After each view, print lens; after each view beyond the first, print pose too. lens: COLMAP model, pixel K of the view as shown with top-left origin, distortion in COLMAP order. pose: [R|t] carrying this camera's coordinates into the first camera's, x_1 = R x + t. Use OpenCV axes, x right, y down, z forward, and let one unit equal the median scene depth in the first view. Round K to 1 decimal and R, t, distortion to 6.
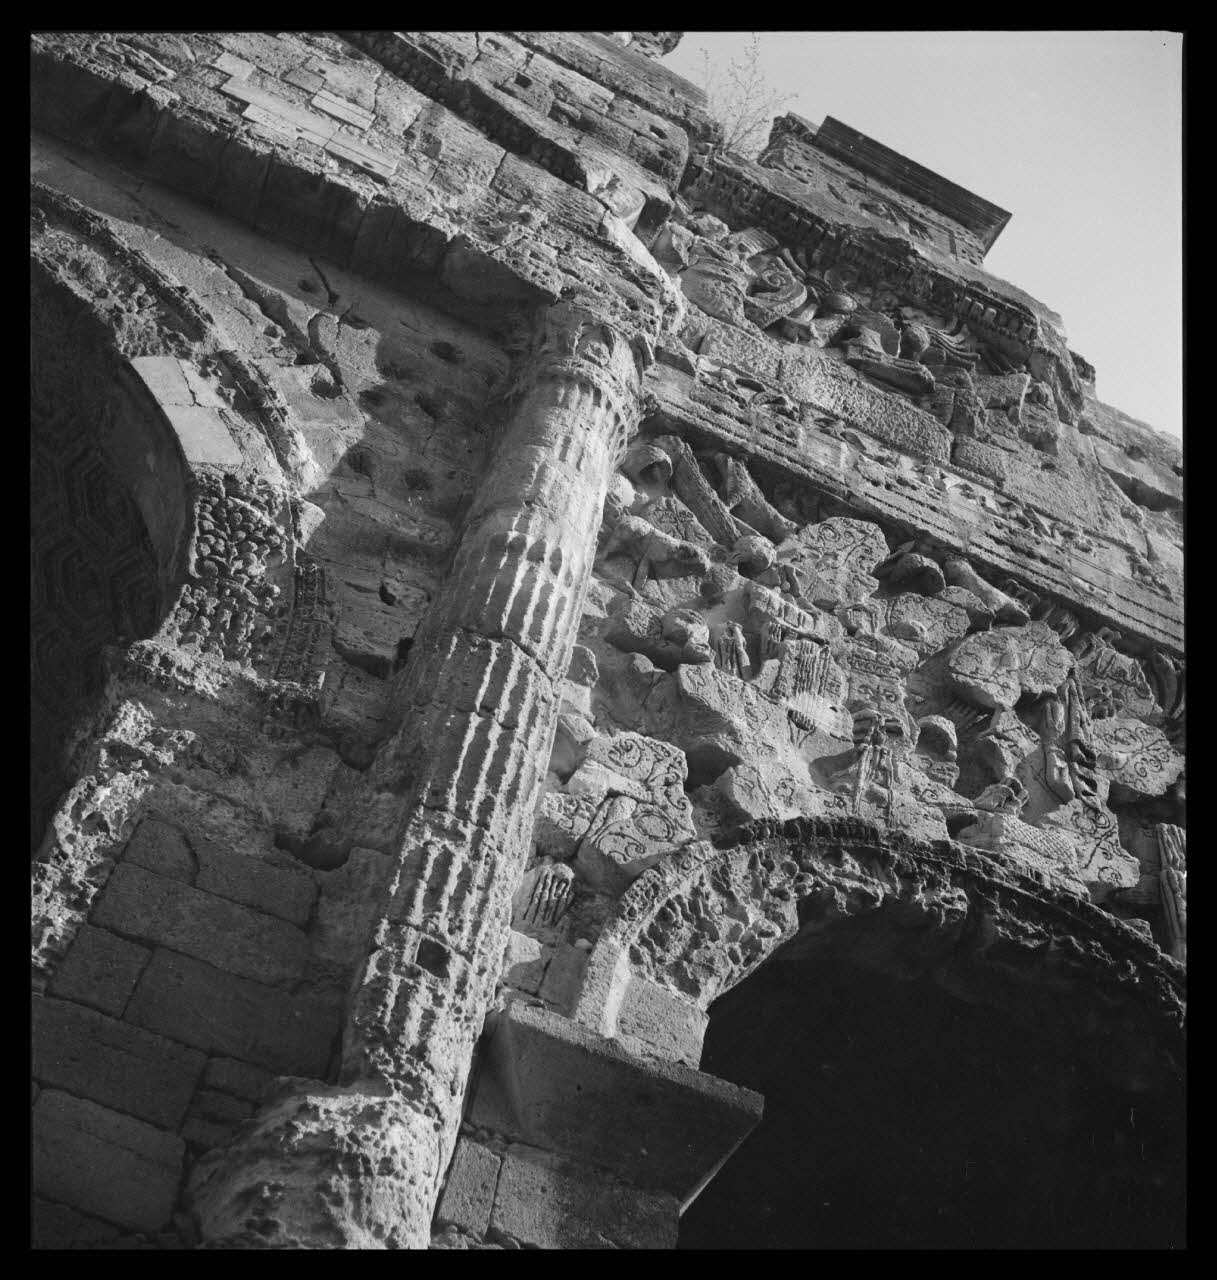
lens RADIAL K [[1541.4, 0, 608.5], [0, 1541.4, 640.0], [0, 0, 1]] dist [0.018271, -0.042774]
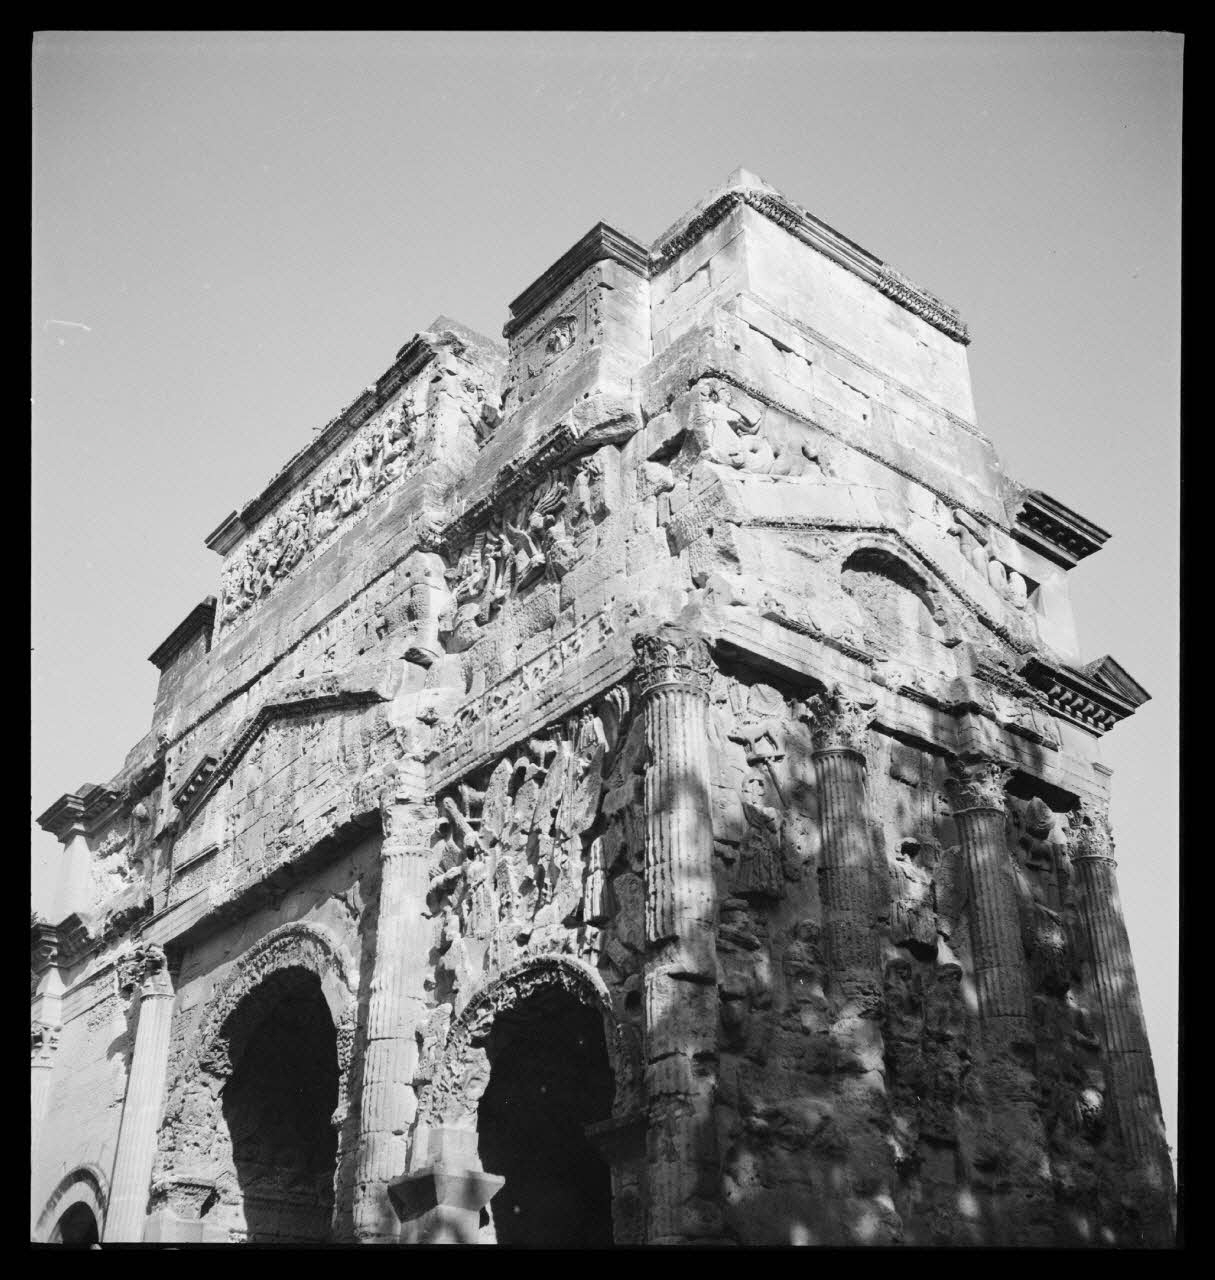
lens RADIAL K [[1524.6, 0, 592.1], [0, 1524.6, 679.7], [0, 0, 1]] dist [0.039276, 0.027818]
pose [[0.232702, -0.575698, -0.783851, 2.309148], [0.802531, 0.568934, -0.179605, 0.399679], [0.549358, -0.587270, 0.594407, -0.073465]]
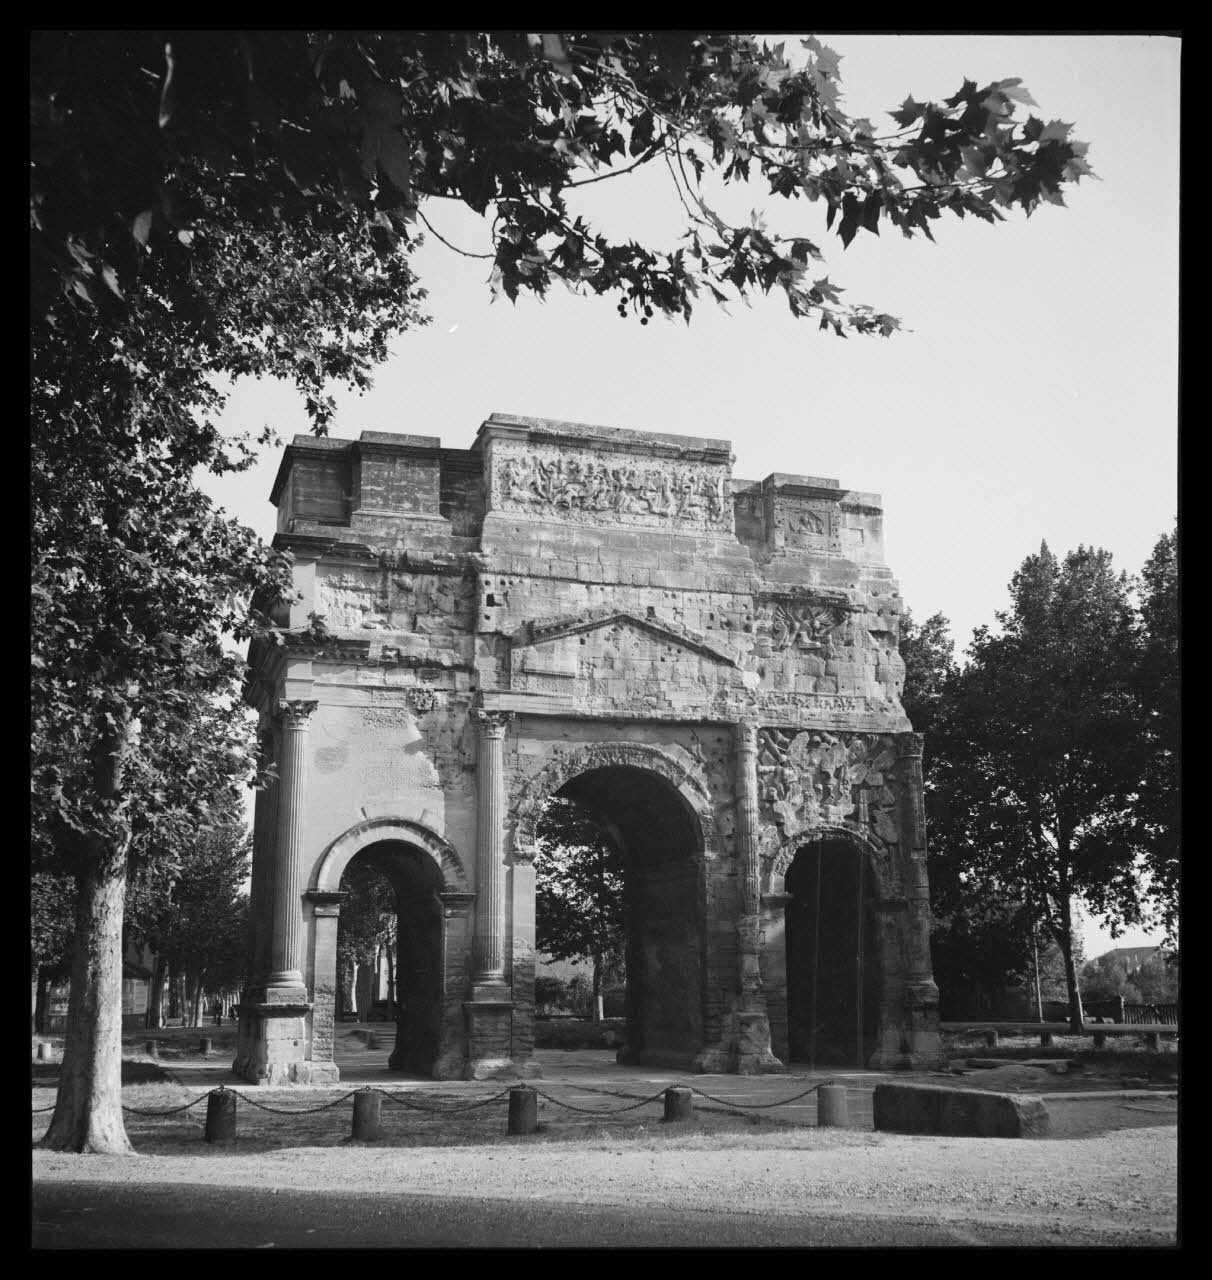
lens RADIAL K [[1541.4, 0, 606.0], [0, 1541.4, 640.0], [0, 0, 1]] dist [0.018271, -0.042774]
pose [[0.986774, -0.143240, -0.075892, -0.047761], [0.157780, 0.741314, 0.652349, -4.496055], [-0.037183, -0.655696, 0.754109, -3.087562]]
